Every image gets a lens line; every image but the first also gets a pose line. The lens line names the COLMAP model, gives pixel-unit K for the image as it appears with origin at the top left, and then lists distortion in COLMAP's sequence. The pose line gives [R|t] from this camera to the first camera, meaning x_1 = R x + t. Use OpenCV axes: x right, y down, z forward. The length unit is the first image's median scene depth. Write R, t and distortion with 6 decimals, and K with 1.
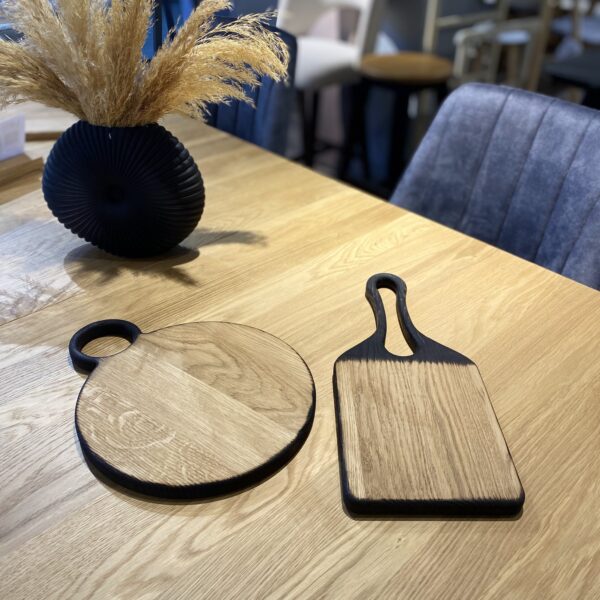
lens RADIAL K [[606.2, 0, 300.0], [0, 606.2, 300.0], [0, 0, 1]] dist [0.035805, -0.032700]
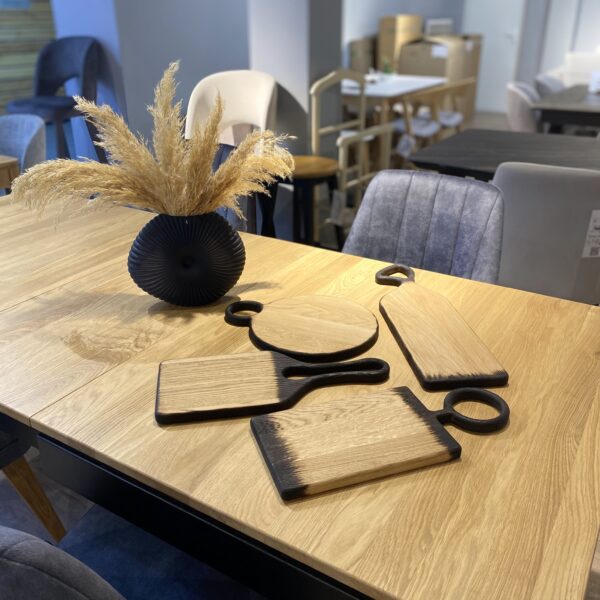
lens RADIAL K [[607.5, 0, 298.5], [0, 607.5, 307.1], [0, 0, 1]] dist [0.113796, -0.009716]
pose [[0.965929, -0.131780, 0.222747, -0.351739], [0.163009, 0.978270, -0.128124, 0.148263], [-0.201022, 0.160068, 0.966420, -0.406386]]
